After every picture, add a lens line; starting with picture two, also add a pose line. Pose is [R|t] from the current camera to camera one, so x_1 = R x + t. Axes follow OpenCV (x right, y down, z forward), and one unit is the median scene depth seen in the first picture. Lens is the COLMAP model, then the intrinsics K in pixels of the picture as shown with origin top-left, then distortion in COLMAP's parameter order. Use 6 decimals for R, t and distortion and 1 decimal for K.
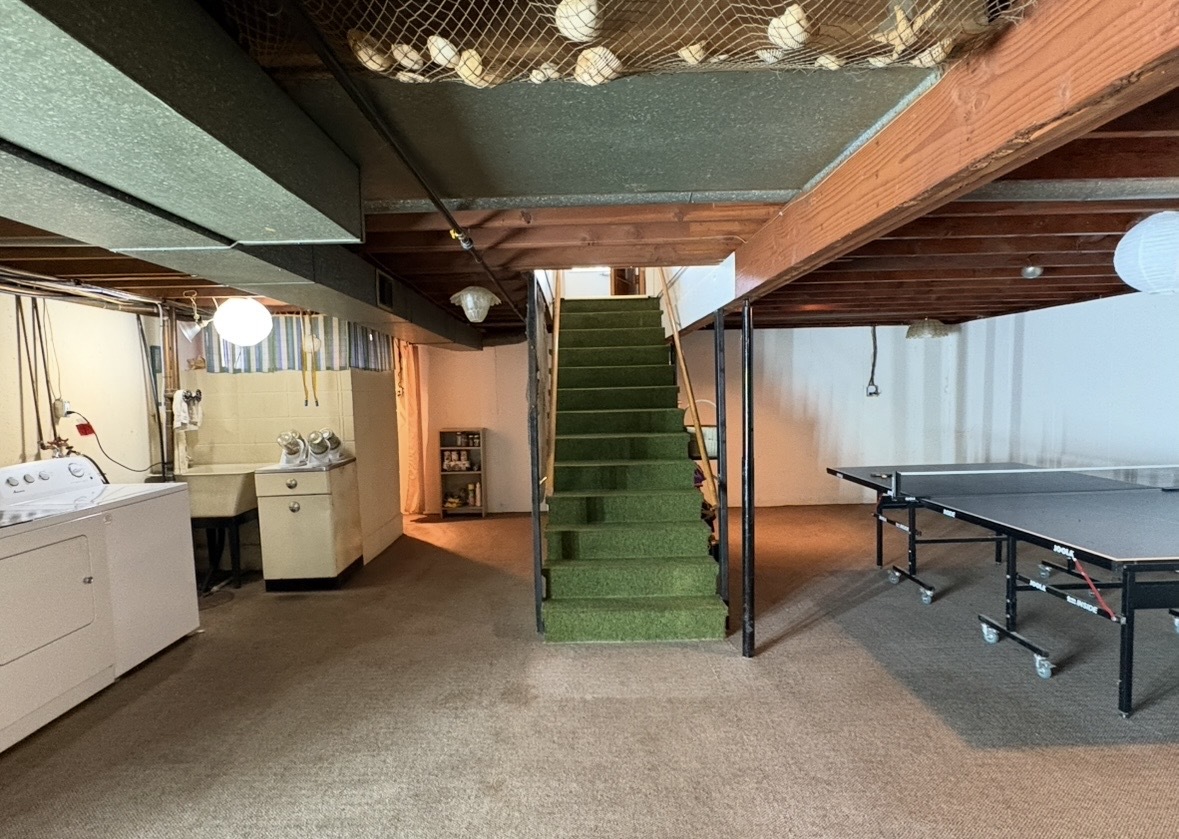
lens RADIAL K [[827.1, 0, 589.9], [0, 827.1, 420.1], [0, 0, 1]] dist [-0.007220, -0.004259]
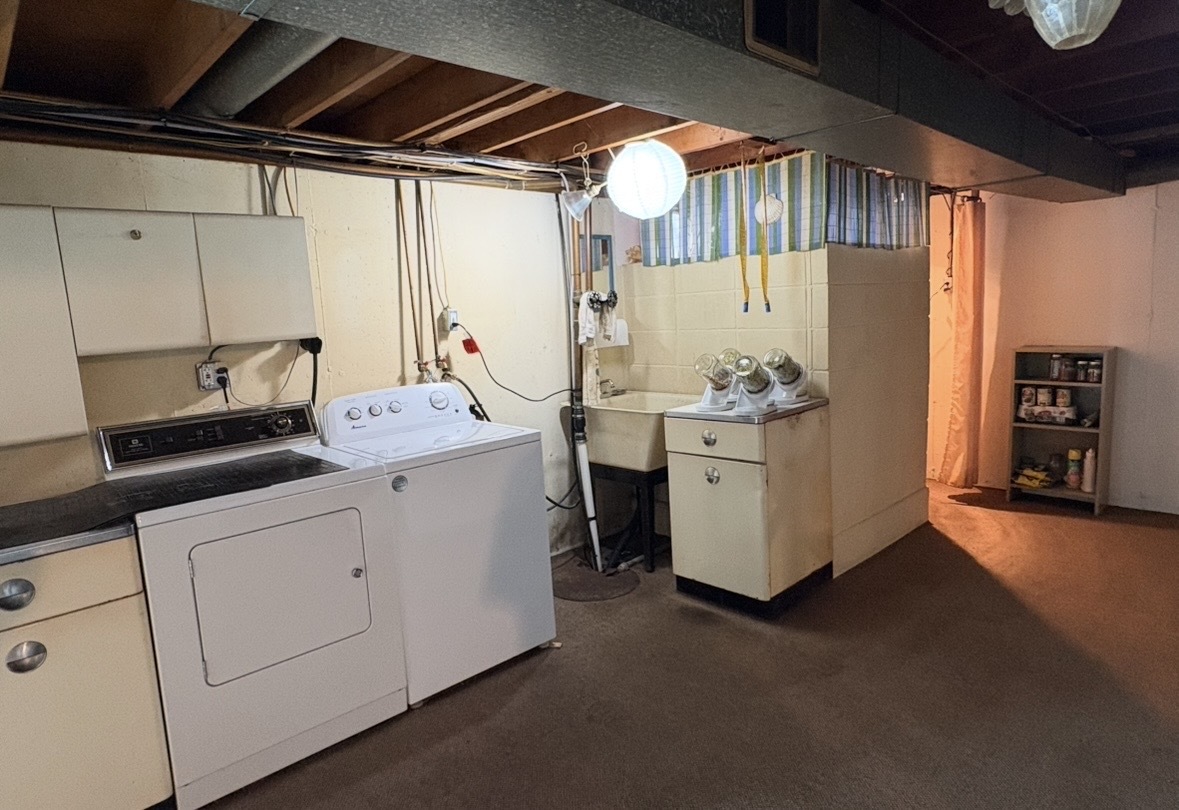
lens RADIAL K [[672.5, 0, 589.7], [0, 672.5, 405.3], [0, 0, 1]] dist [-0.002855, 0.000805]
pose [[0.686865, 0.090999, -0.721065, -0.057177], [0.005200, 0.991490, 0.130080, -0.014265], [0.726766, -0.093097, 0.680547, 0.577510]]
